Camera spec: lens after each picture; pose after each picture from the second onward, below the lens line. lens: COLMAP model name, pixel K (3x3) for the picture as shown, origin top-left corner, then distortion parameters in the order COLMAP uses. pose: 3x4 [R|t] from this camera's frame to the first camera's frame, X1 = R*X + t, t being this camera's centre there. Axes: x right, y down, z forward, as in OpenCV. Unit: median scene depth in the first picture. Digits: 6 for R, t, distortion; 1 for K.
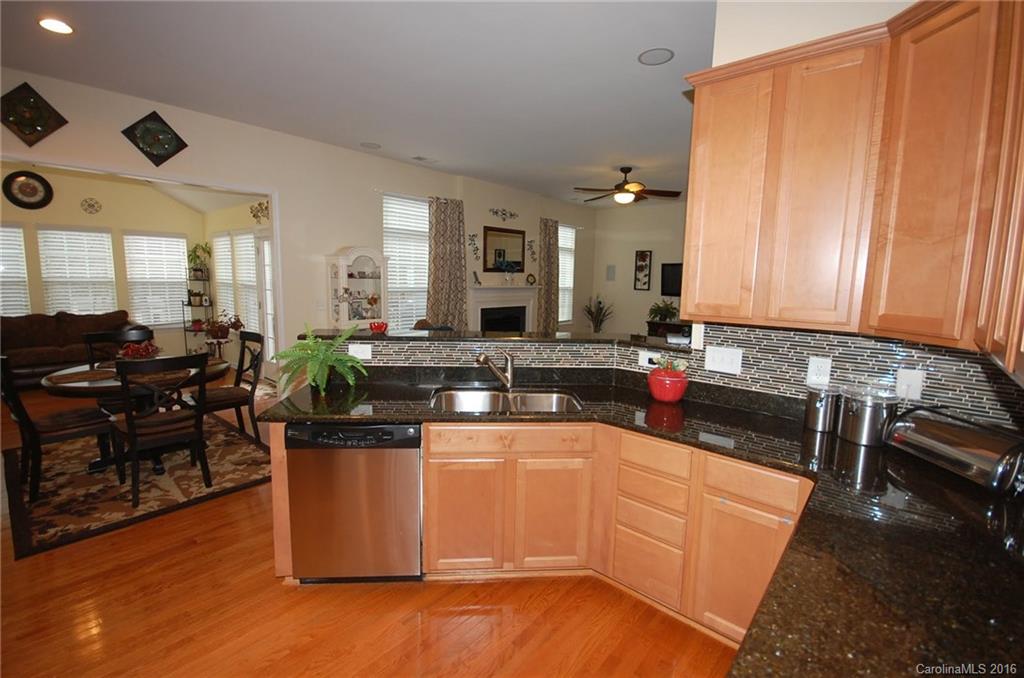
lens RADIAL K [[448.4, 0, 515.8], [0, 448.4, 336.1], [0, 0, 1]] dist [-0.000016, -0.008416]
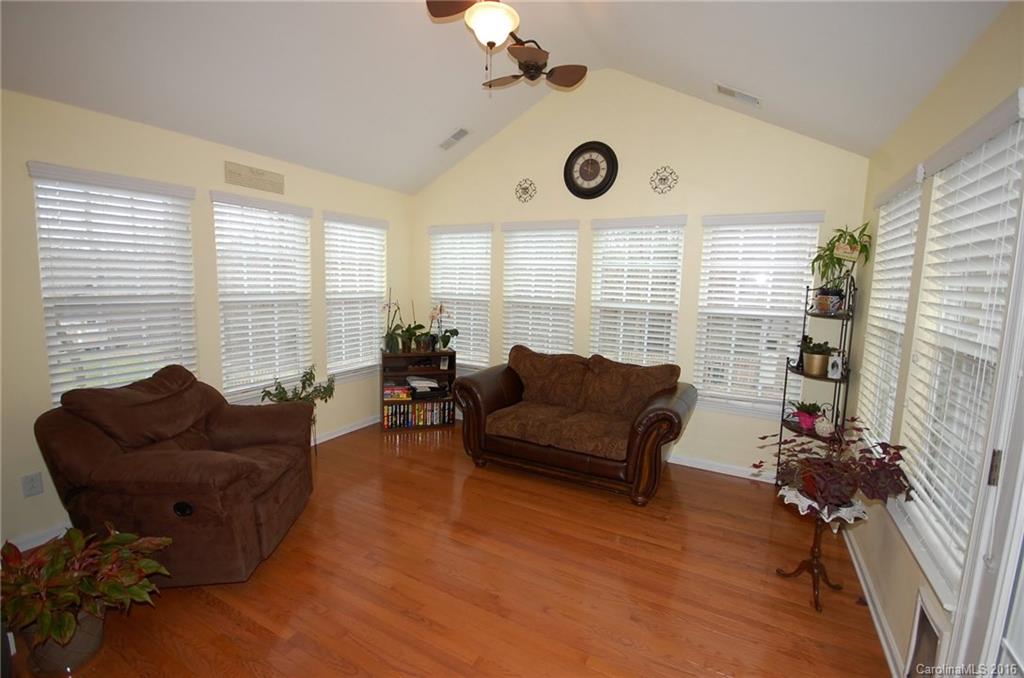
lens RADIAL K [[448.4, 0, 510.3], [0, 448.4, 334.7], [0, 0, 1]] dist [-0.000016, -0.008416]
pose [[0.213247, 0.102341, -0.971623, -0.652961], [-0.147740, 0.986440, 0.071476, -0.169662], [0.965763, 0.128305, 0.225475, 1.116129]]
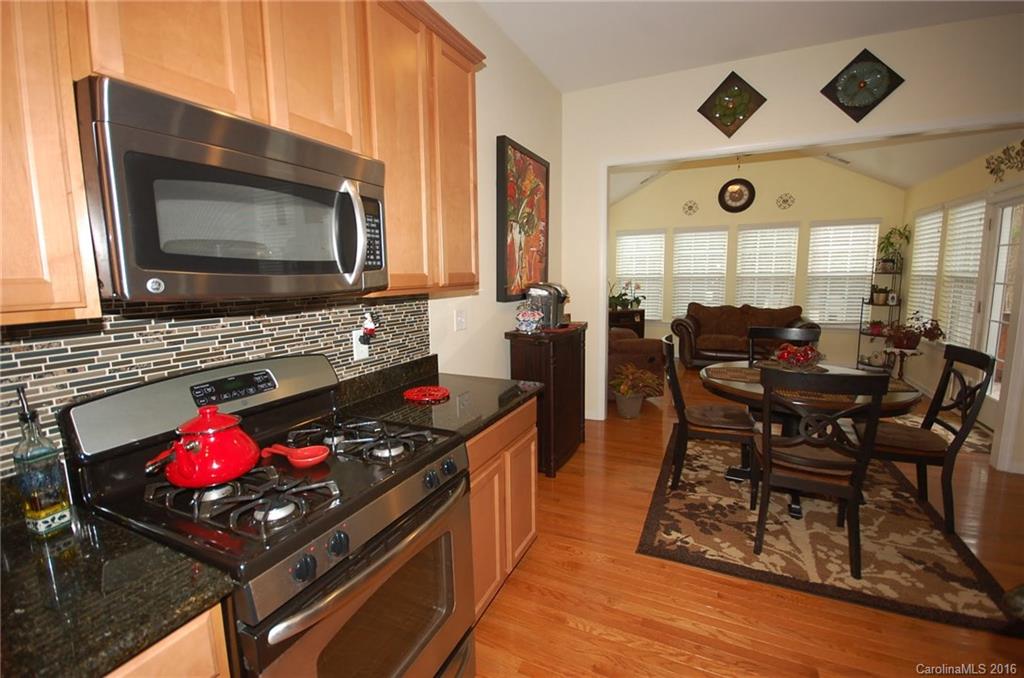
lens RADIAL K [[448.4, 0, 504.2], [0, 448.4, 335.3], [0, 0, 1]] dist [-0.000016, -0.008416]
pose [[0.253938, 0.105075, -0.961496, -0.173074], [-0.105996, 0.991117, 0.080318, -0.008890], [0.961395, 0.081519, 0.262820, 0.231963]]
